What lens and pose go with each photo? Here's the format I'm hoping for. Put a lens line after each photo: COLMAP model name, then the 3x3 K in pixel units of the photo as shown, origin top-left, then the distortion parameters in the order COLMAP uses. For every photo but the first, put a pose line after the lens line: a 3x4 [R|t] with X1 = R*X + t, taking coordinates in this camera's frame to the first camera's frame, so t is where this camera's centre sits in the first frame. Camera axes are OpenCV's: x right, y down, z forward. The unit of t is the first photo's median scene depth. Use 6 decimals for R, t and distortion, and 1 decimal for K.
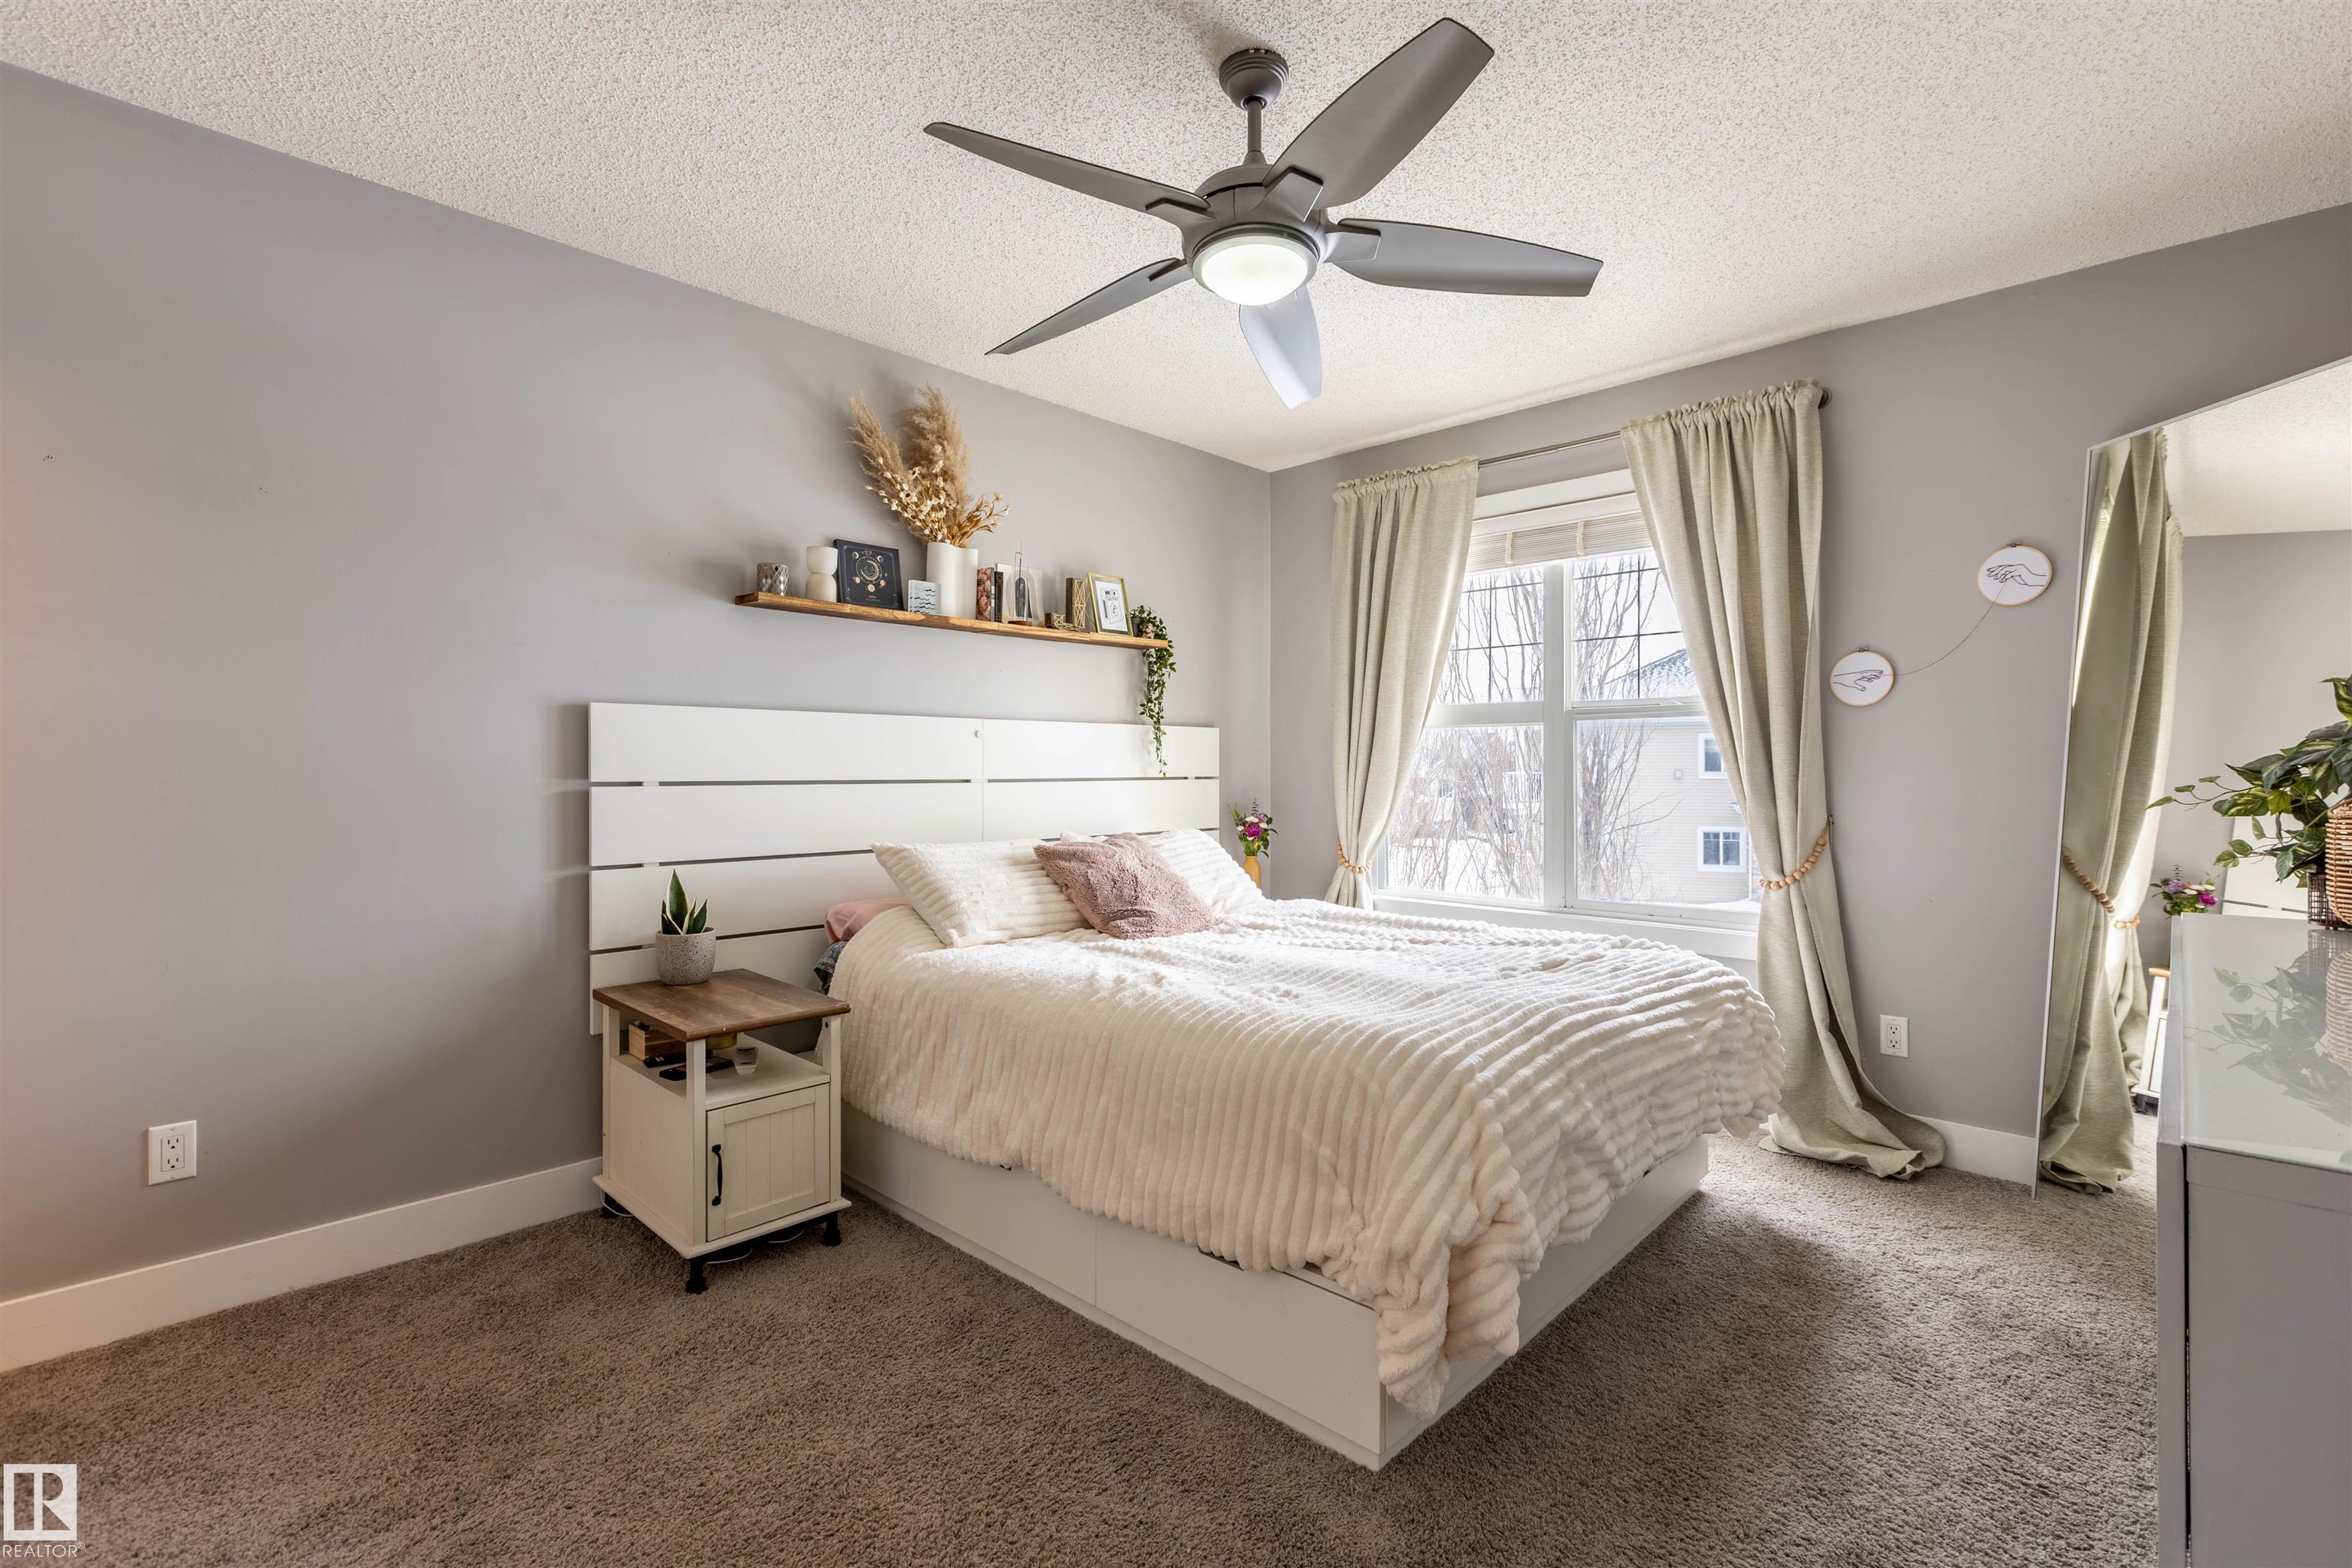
lens RADIAL K [[1059.8, 0, 1178.4], [0, 1059.8, 772.3], [0, 0, 1]] dist [-0.002712, 0.001280]
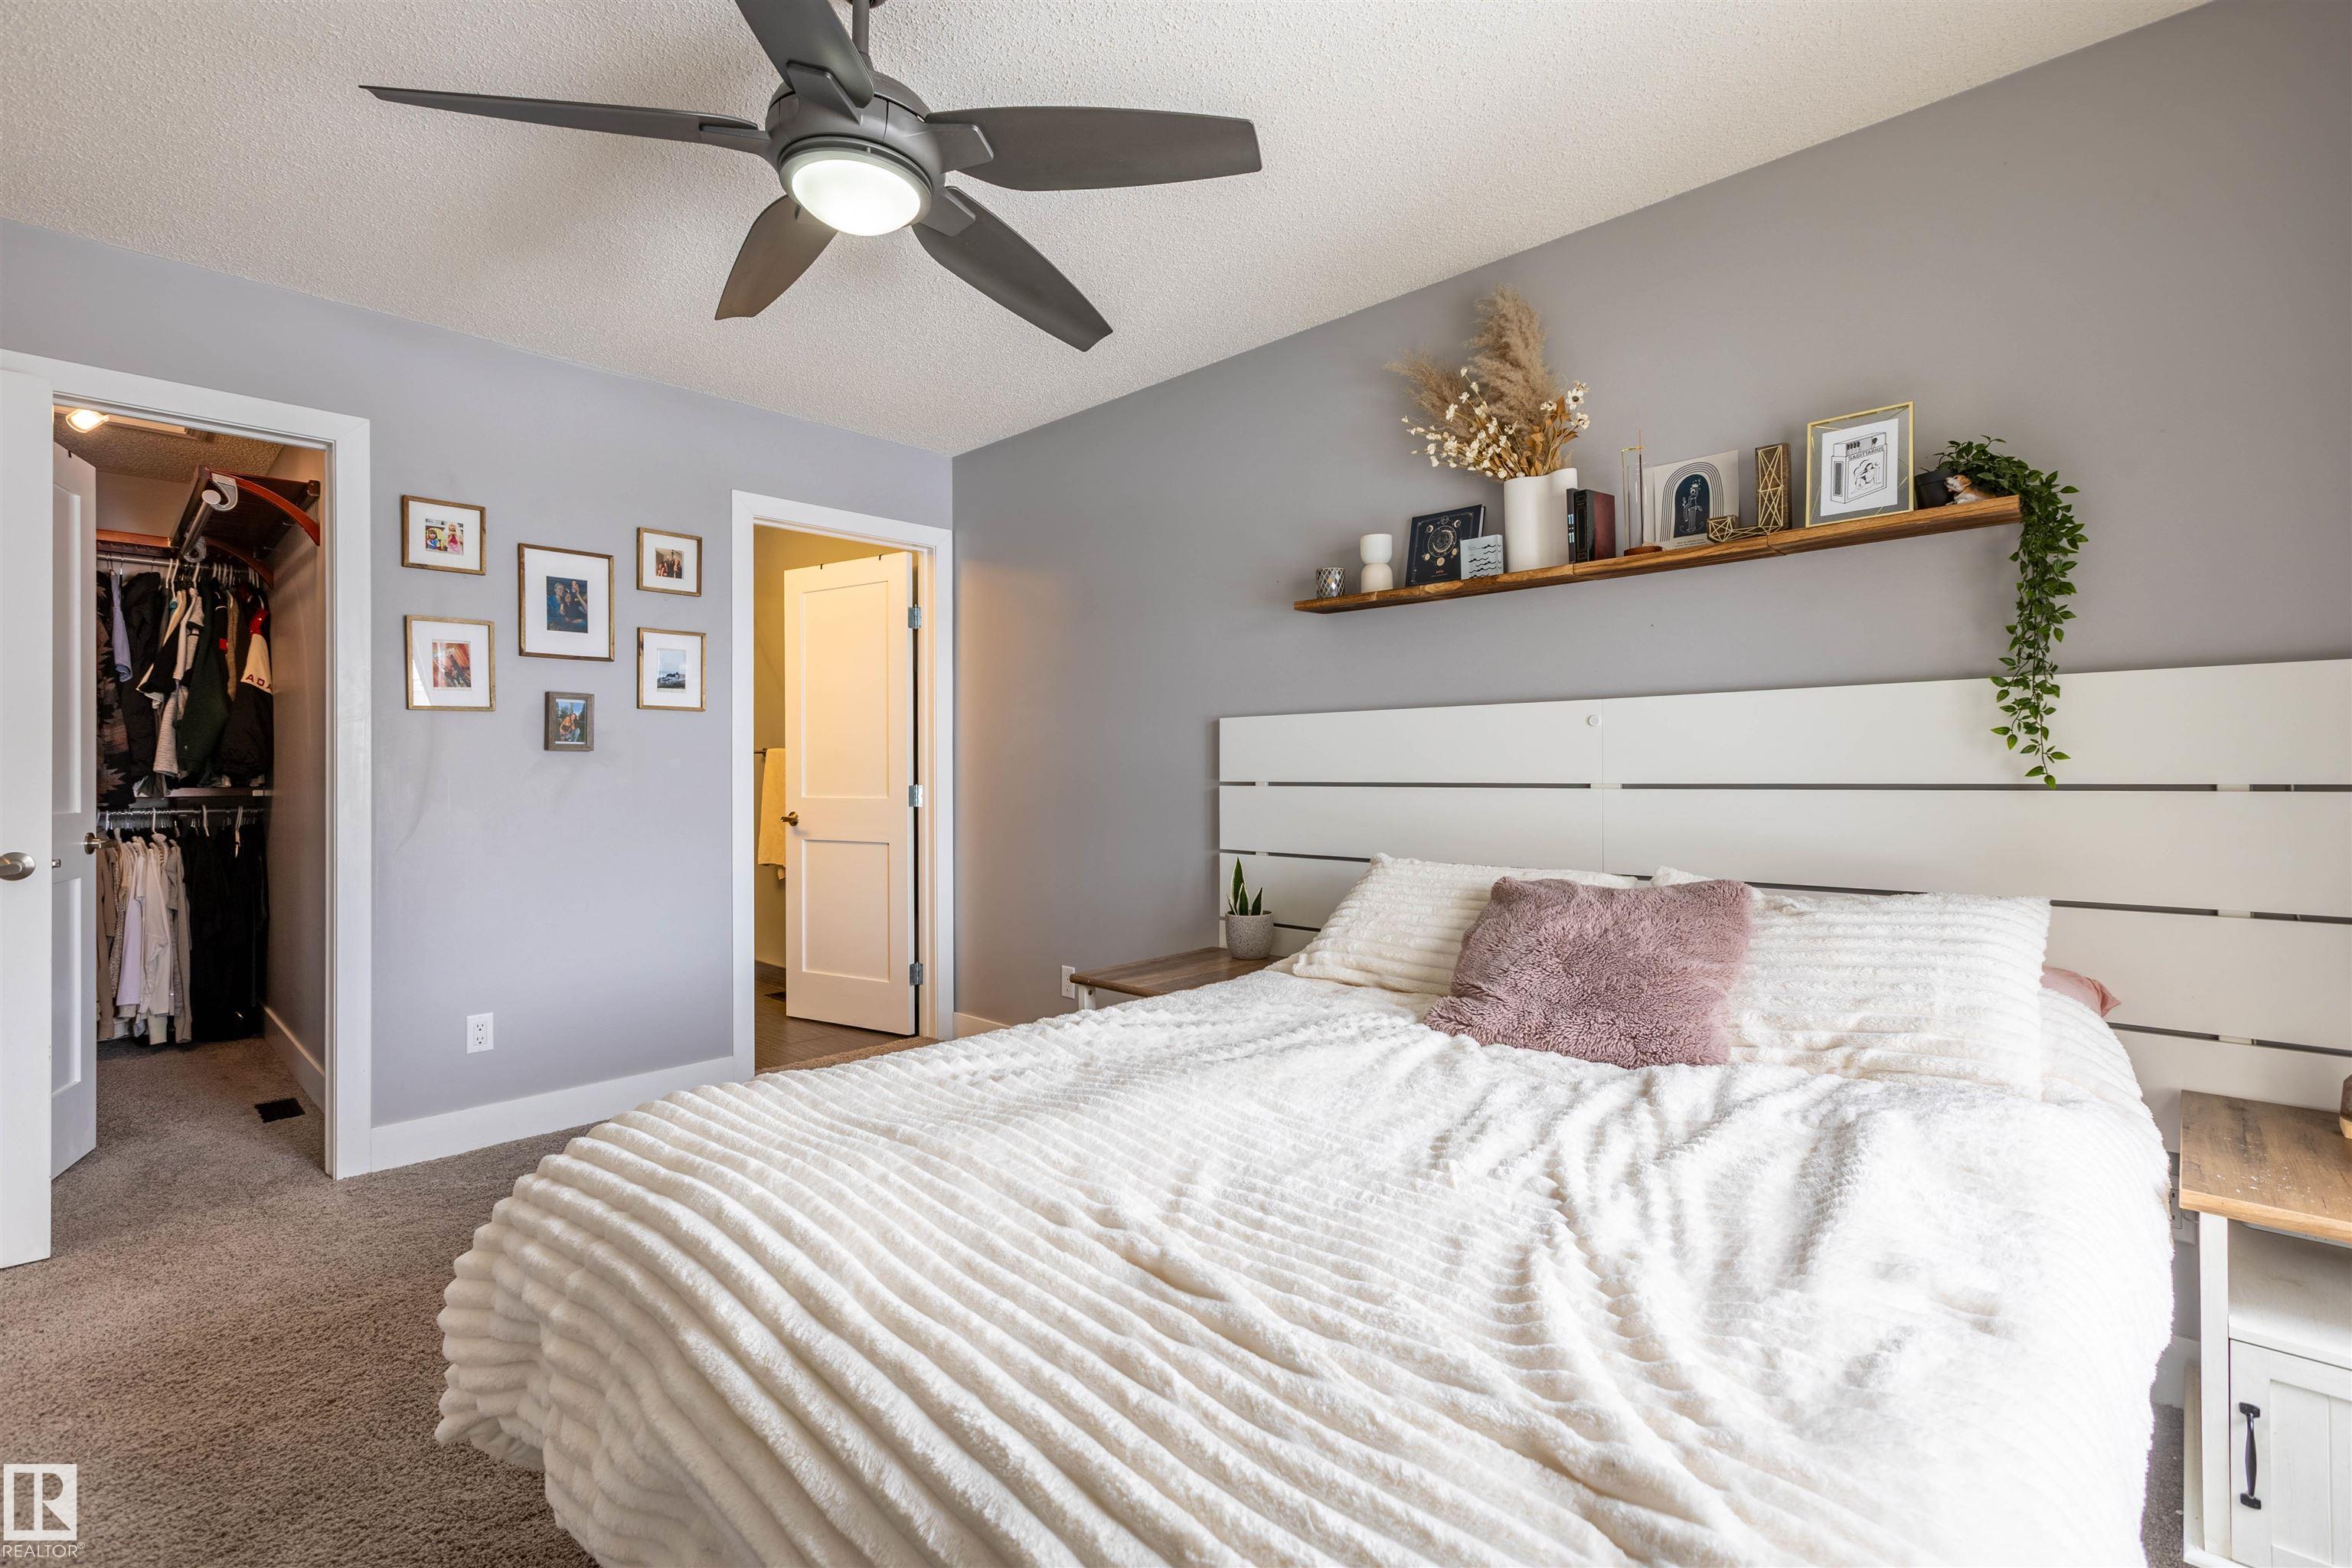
lens RADIAL K [[1059.8, 0, 1182.2], [0, 1059.8, 781.0], [0, 0, 1]] dist [-0.002712, 0.001280]
pose [[0.002920, 0.006566, -0.999974, 0.579565], [0.000769, 0.999978, 0.006568, -0.000135], [0.999995, -0.000788, 0.002914, 0.786425]]
